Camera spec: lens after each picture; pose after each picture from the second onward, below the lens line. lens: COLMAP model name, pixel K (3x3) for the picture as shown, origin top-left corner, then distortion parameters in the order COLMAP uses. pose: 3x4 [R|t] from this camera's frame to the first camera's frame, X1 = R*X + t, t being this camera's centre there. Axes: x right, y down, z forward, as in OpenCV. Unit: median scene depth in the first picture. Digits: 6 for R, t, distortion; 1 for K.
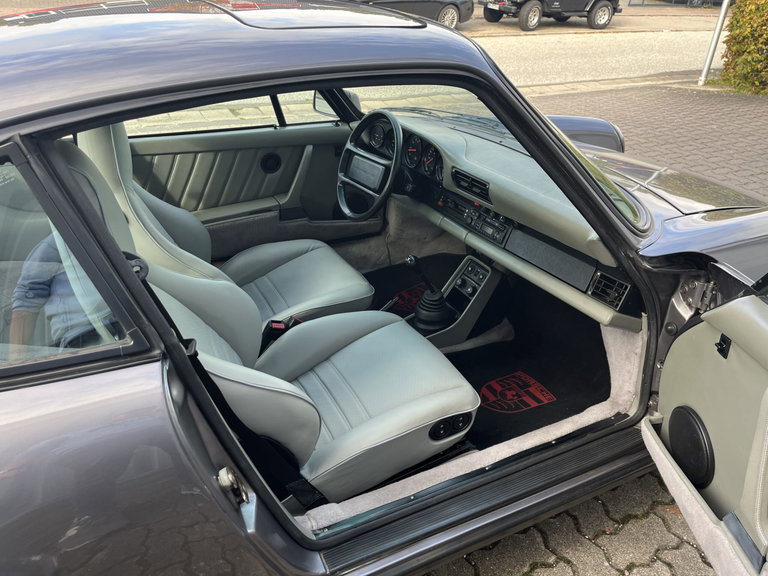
lens RADIAL K [[599.1, 0, 384.2], [0, 599.1, 286.2], [0, 0, 1]] dist [0.050765, -0.063963]
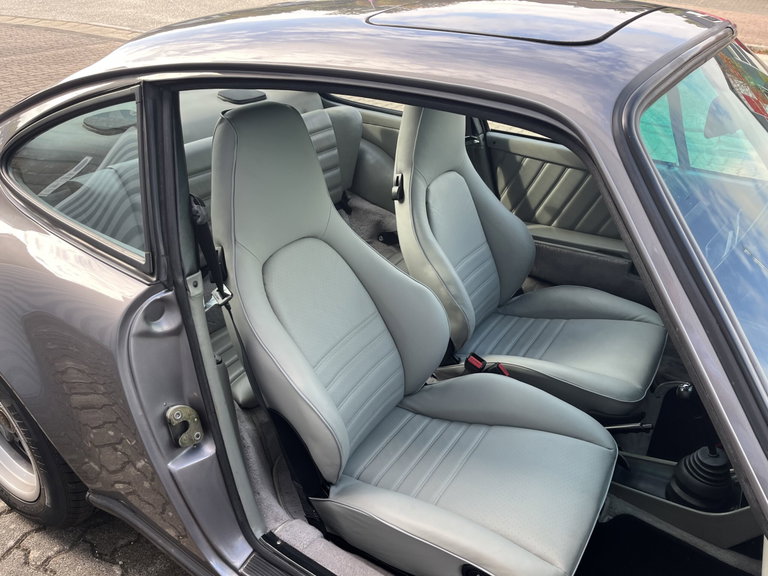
lens RADIAL K [[599.1, 0, 385.2], [0, 599.1, 289.1], [0, 0, 1]] dist [0.050765, -0.063963]
pose [[0.508615, 0.423414, -0.749688, 0.313517], [-0.425592, 0.880547, 0.208585, -0.131691], [0.748453, 0.212972, 0.628061, 0.258429]]
